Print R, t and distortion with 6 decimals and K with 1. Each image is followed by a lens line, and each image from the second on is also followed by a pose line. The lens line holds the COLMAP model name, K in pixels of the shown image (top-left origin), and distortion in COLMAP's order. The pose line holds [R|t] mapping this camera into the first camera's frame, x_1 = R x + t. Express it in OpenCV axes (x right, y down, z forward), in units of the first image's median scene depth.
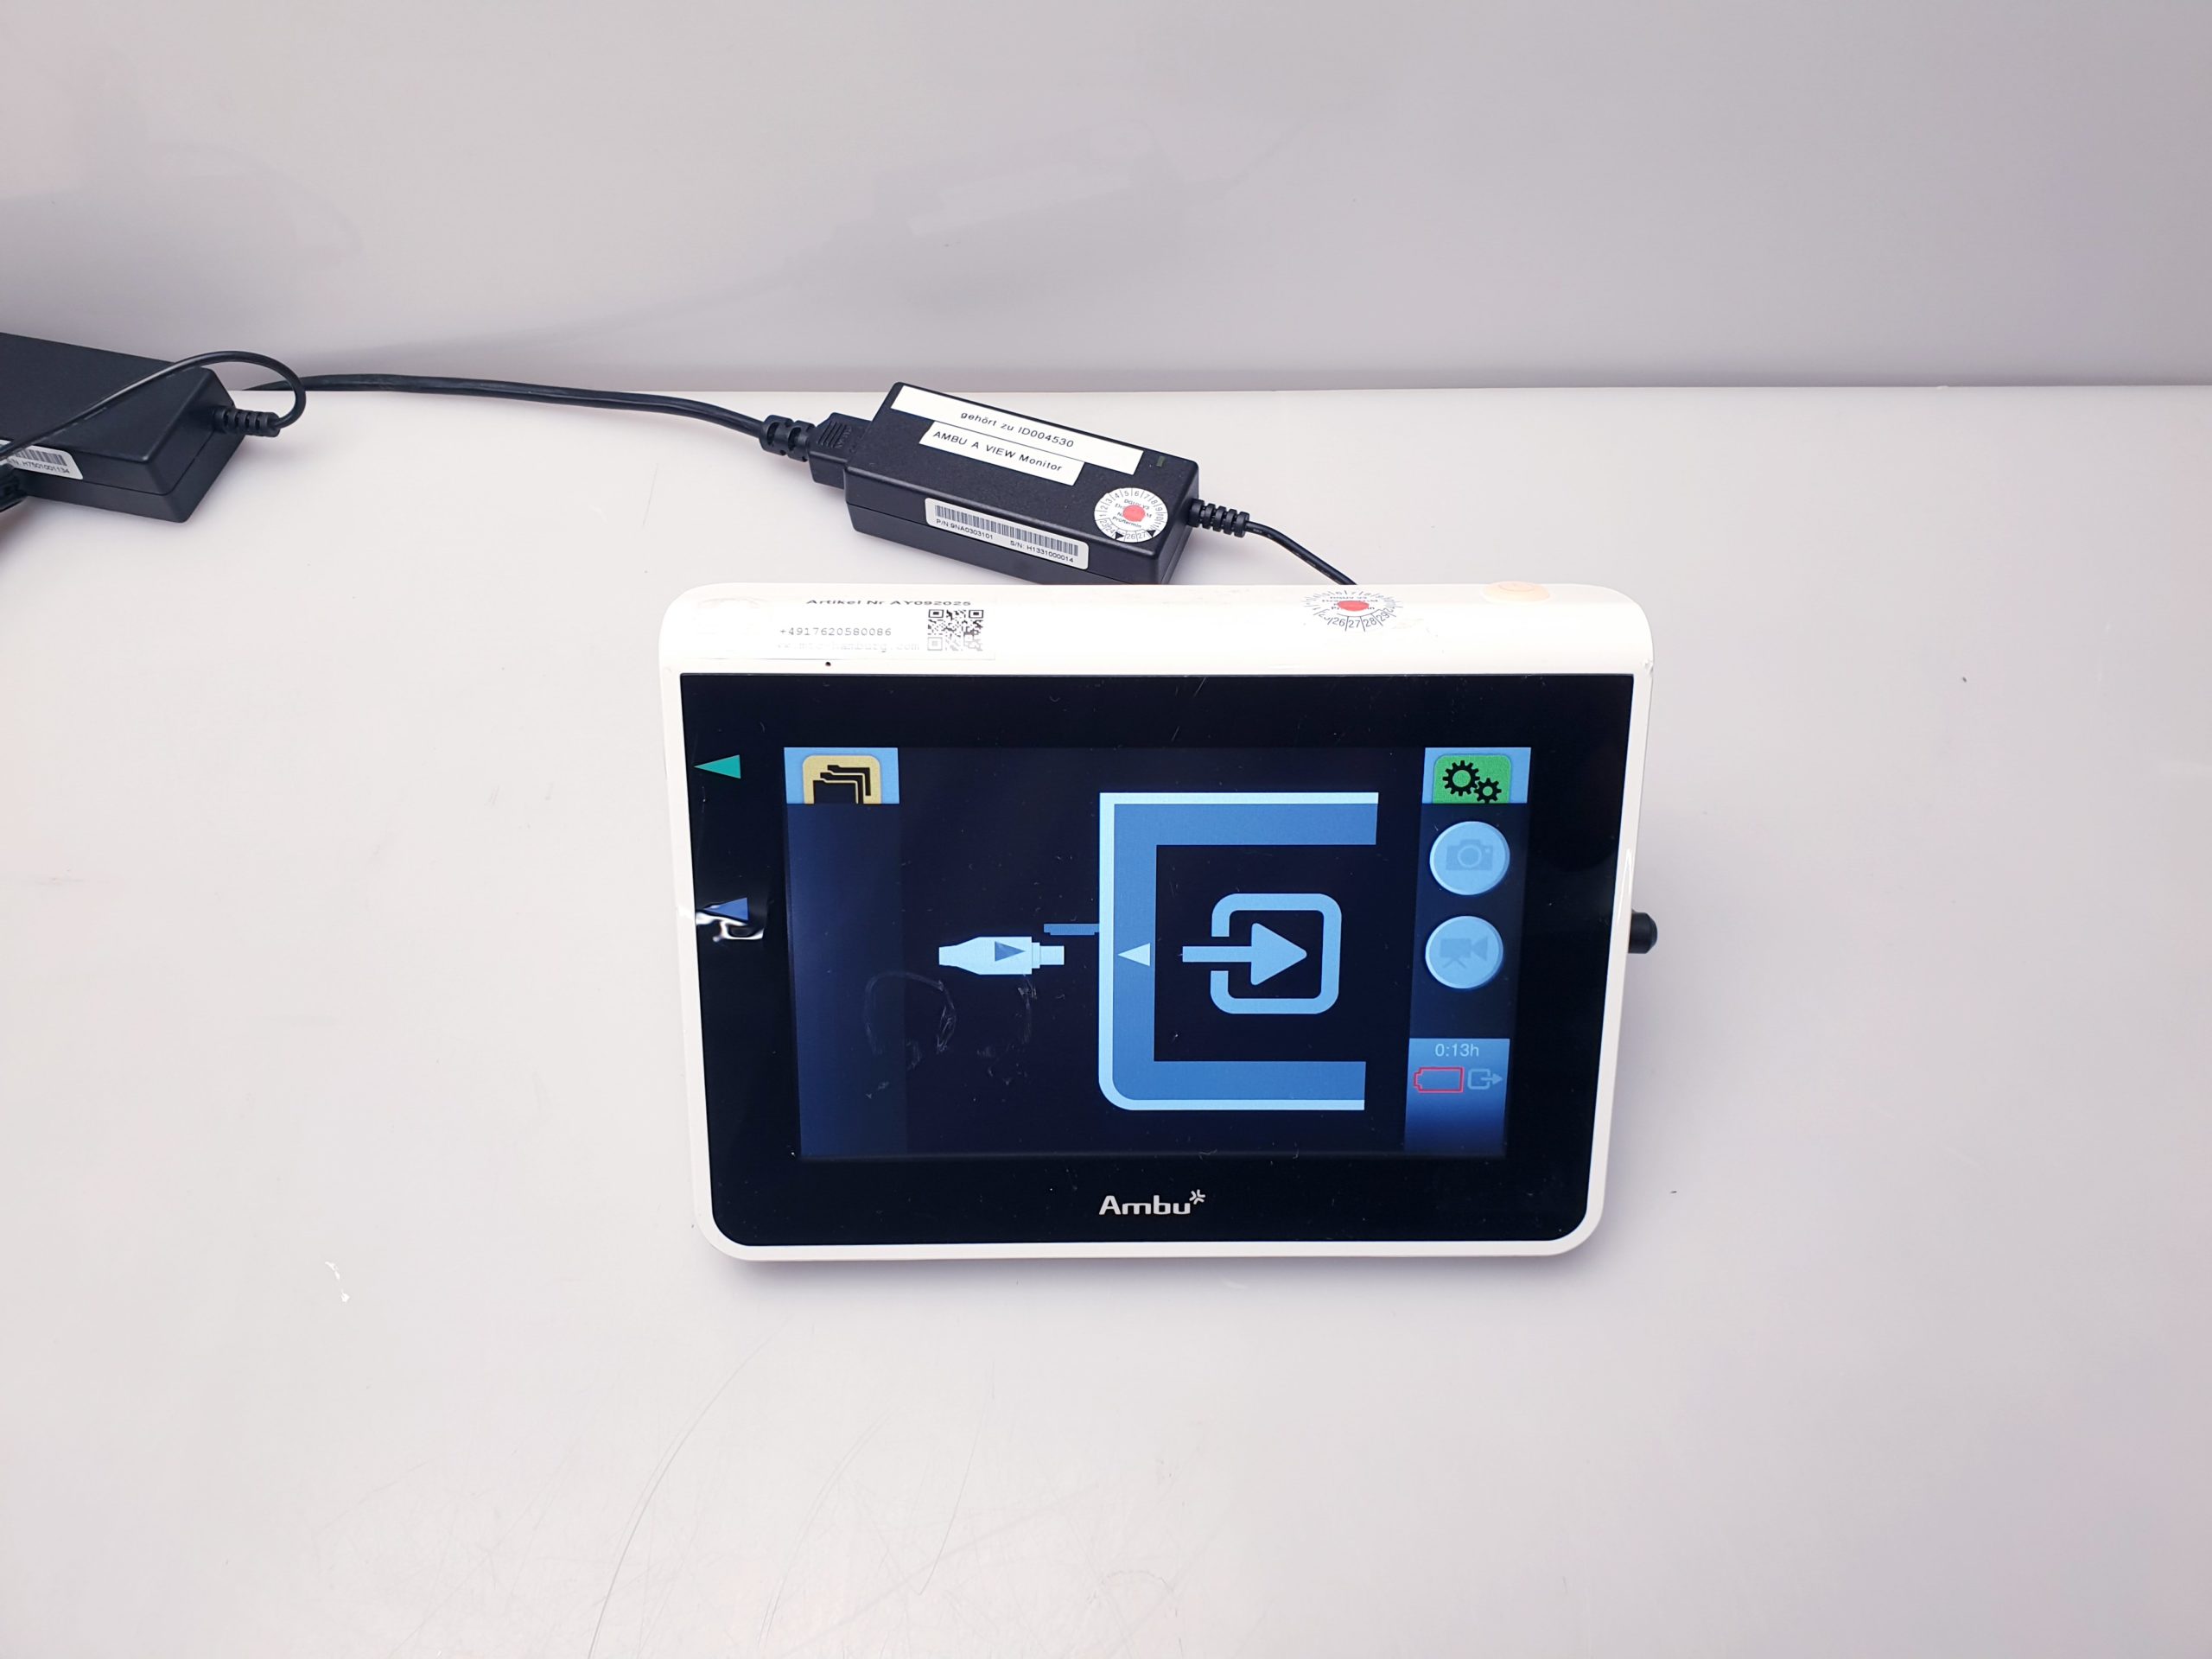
lens RADIAL K [[1650.2, 0, 1123.6], [0, 1650.2, 819.8], [0, 0, 1]] dist [0.159356, -0.246377]
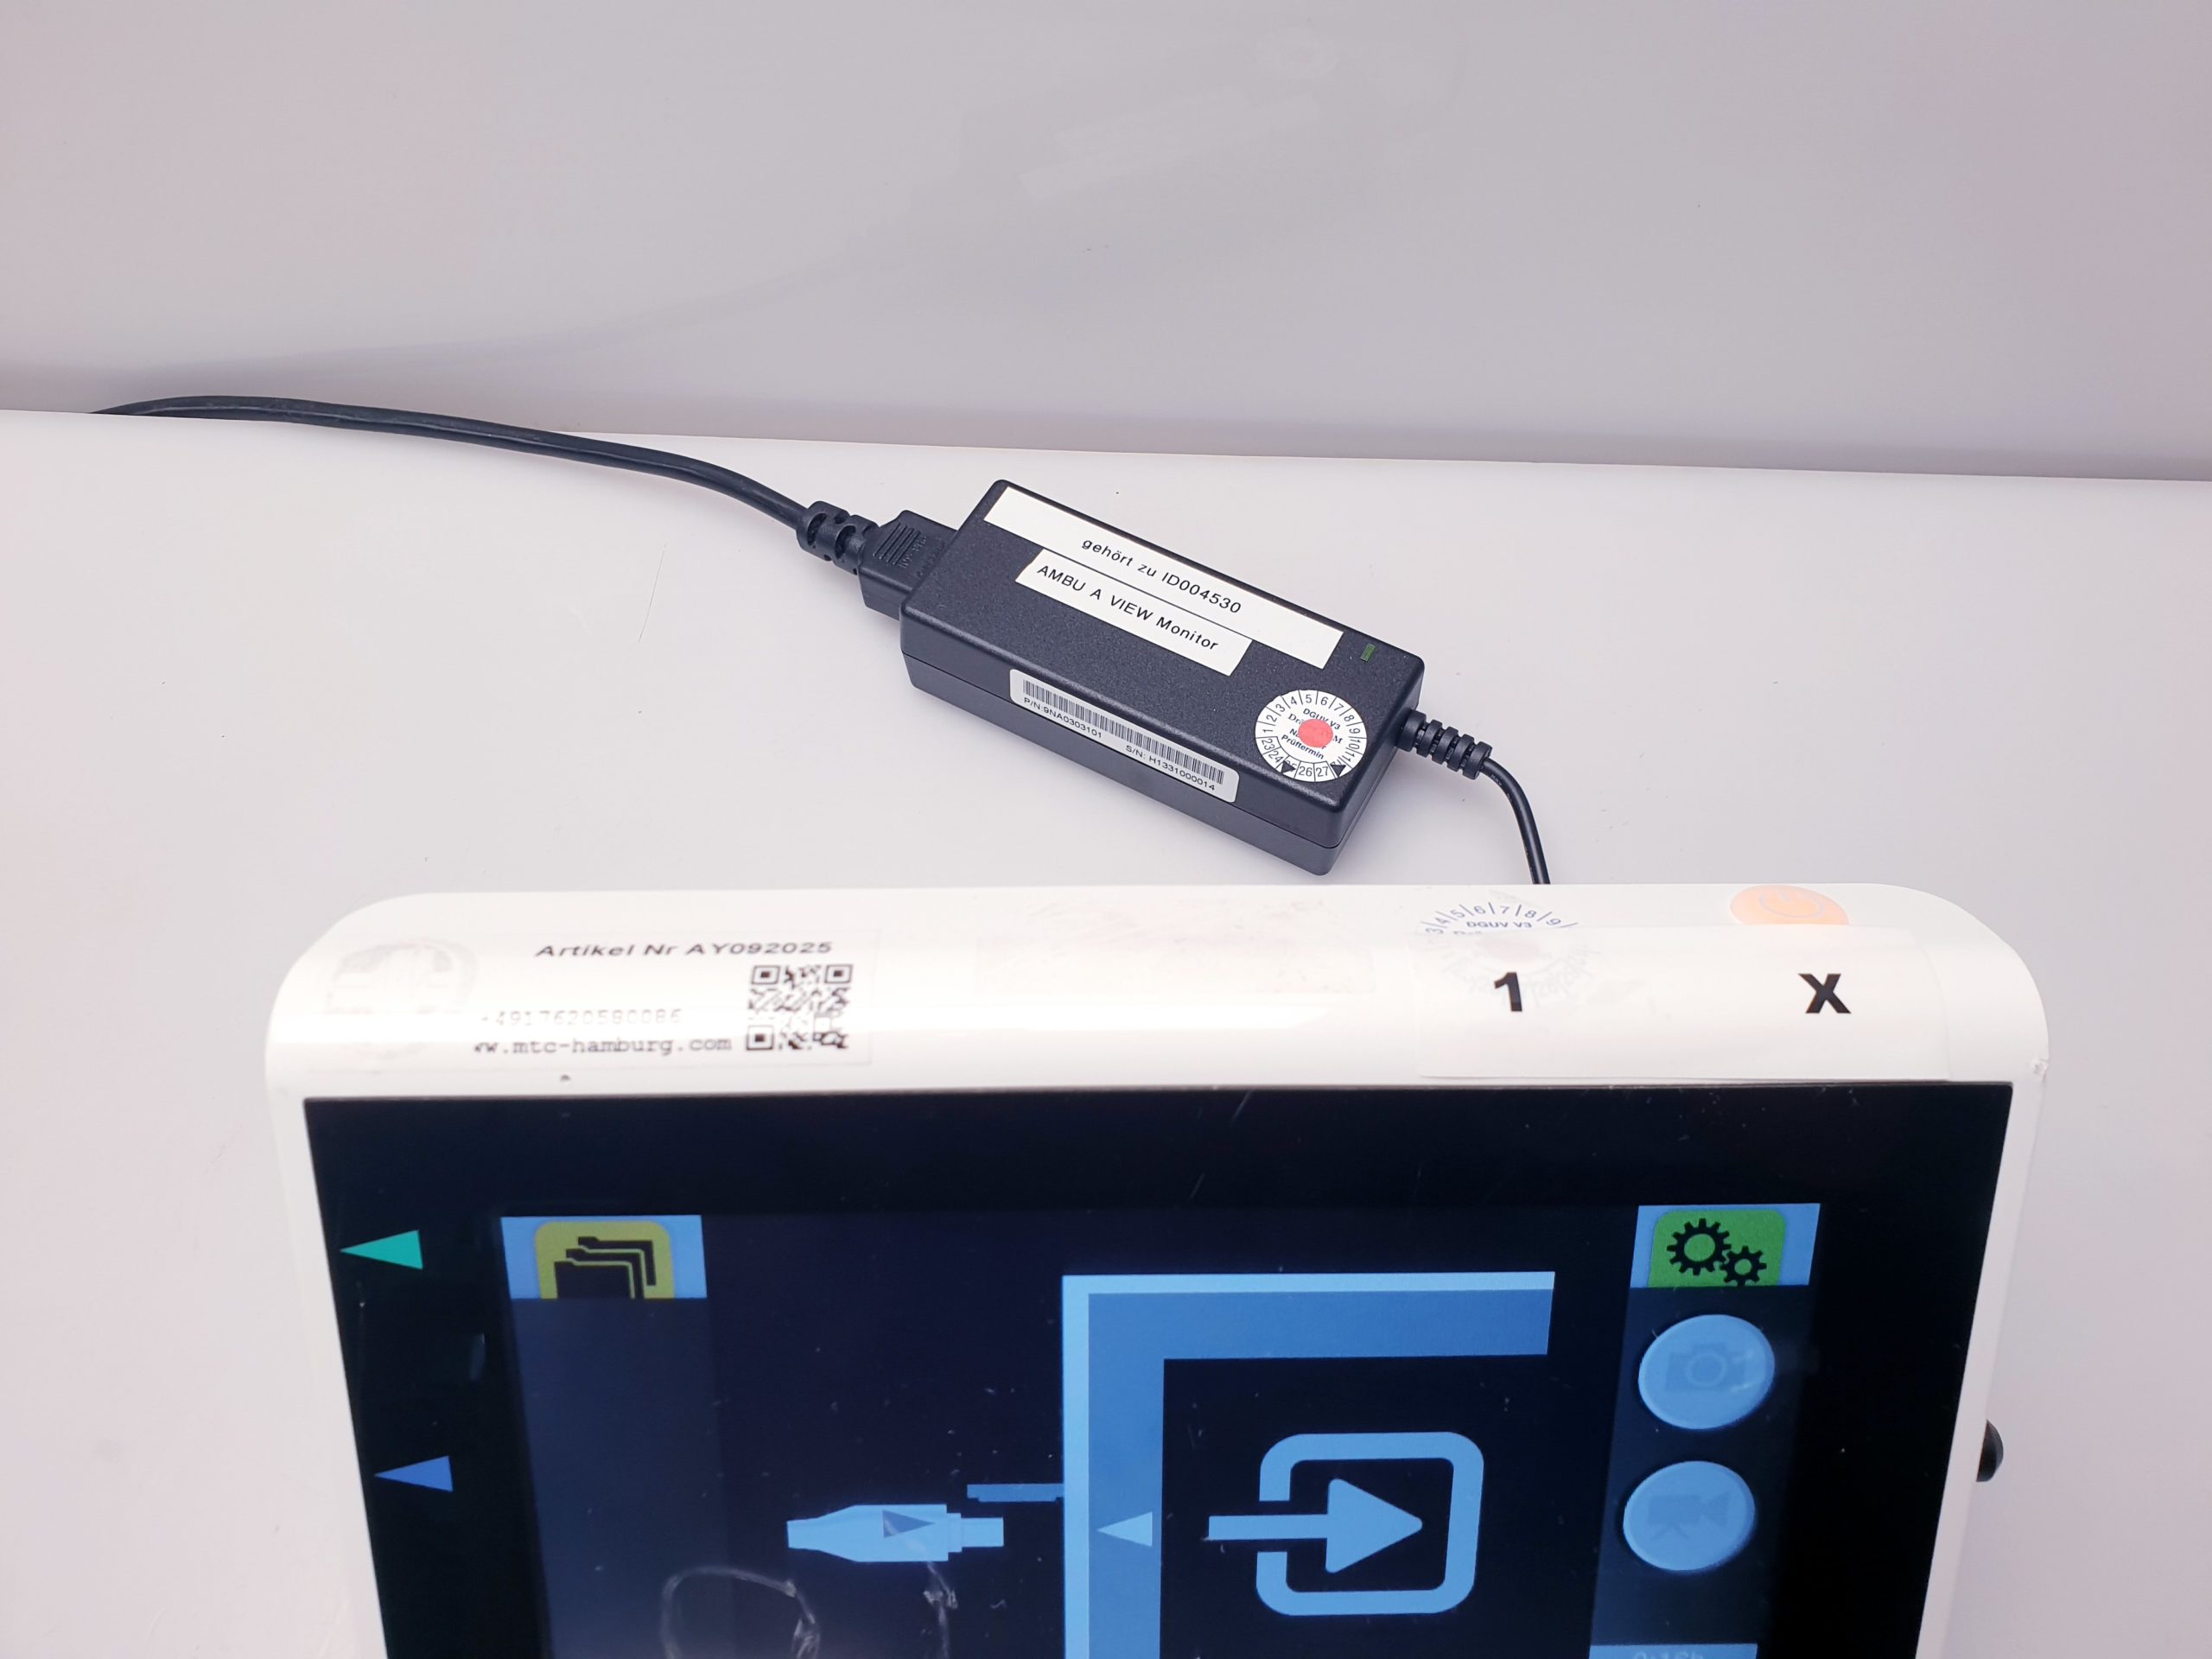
lens RADIAL K [[1674.1, 0, 1130.9], [0, 1674.1, 827.1], [0, 0, 1]] dist [0.000173, -0.078532]
pose [[0.999993, -0.002333, 0.002960, 0.007413], [0.002274, 0.999807, 0.019537, -0.179741], [-0.003005, -0.019530, 0.999805, 0.429894]]
